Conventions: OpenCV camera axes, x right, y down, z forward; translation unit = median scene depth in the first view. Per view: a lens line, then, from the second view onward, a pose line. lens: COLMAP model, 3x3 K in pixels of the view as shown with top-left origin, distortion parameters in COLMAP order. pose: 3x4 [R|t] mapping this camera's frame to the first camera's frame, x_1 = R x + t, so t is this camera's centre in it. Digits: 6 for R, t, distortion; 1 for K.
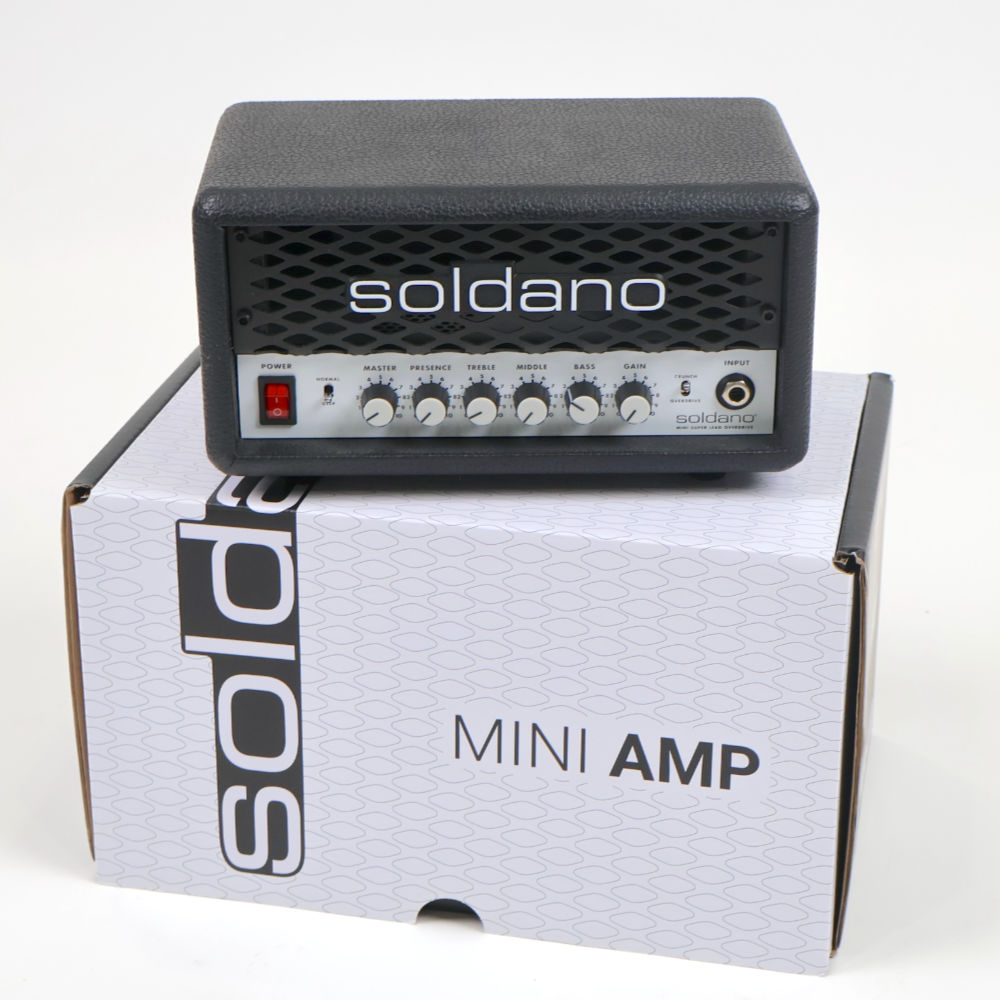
lens RADIAL K [[2724.1, 0, 500.0], [0, 2724.1, 500.0], [0, 0, 1]] dist [-0.043149, -0.112073]
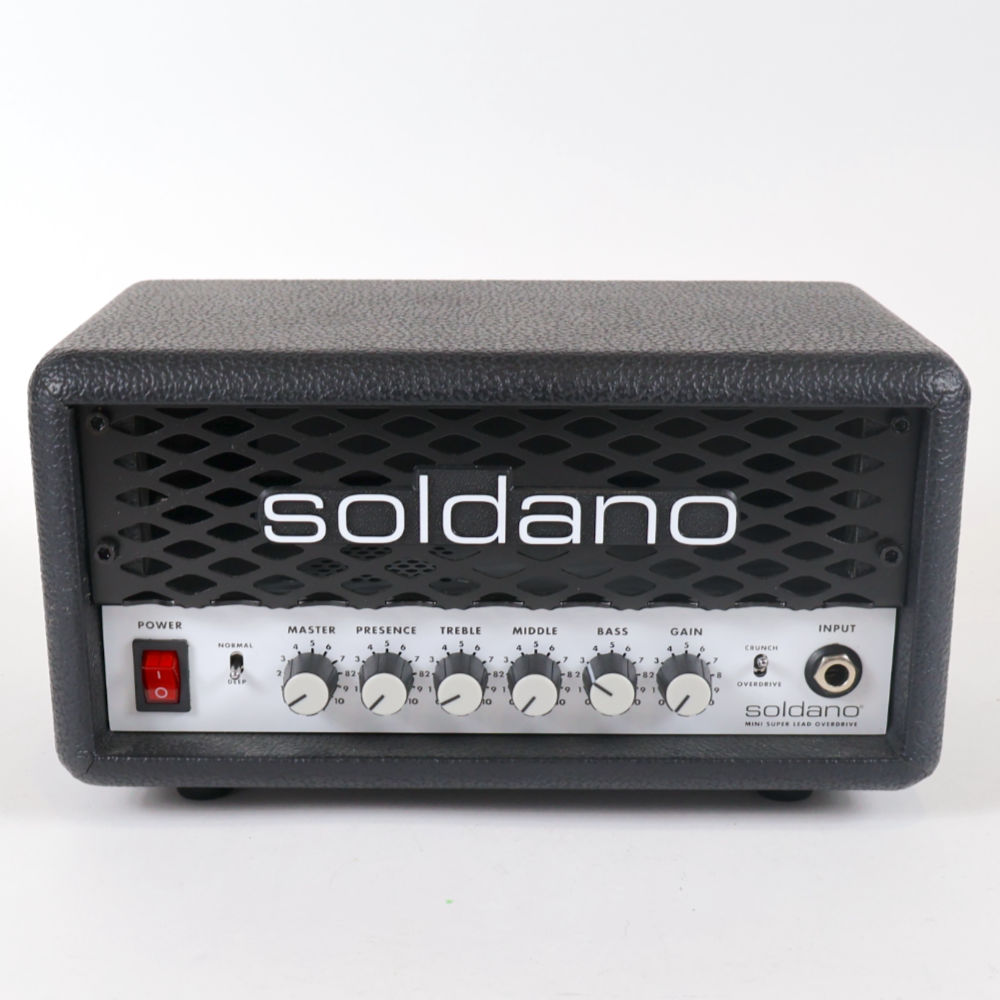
lens RADIAL K [[1885.4, 0, 480.1], [0, 1885.4, 610.1], [0, 0, 1]] dist [-0.033583, -0.122904]
pose [[0.999833, 0.011669, -0.014050, 0.004625], [-0.013075, 0.994435, -0.104542, -0.004716], [0.012752, 0.104708, 0.994421, 0.540707]]
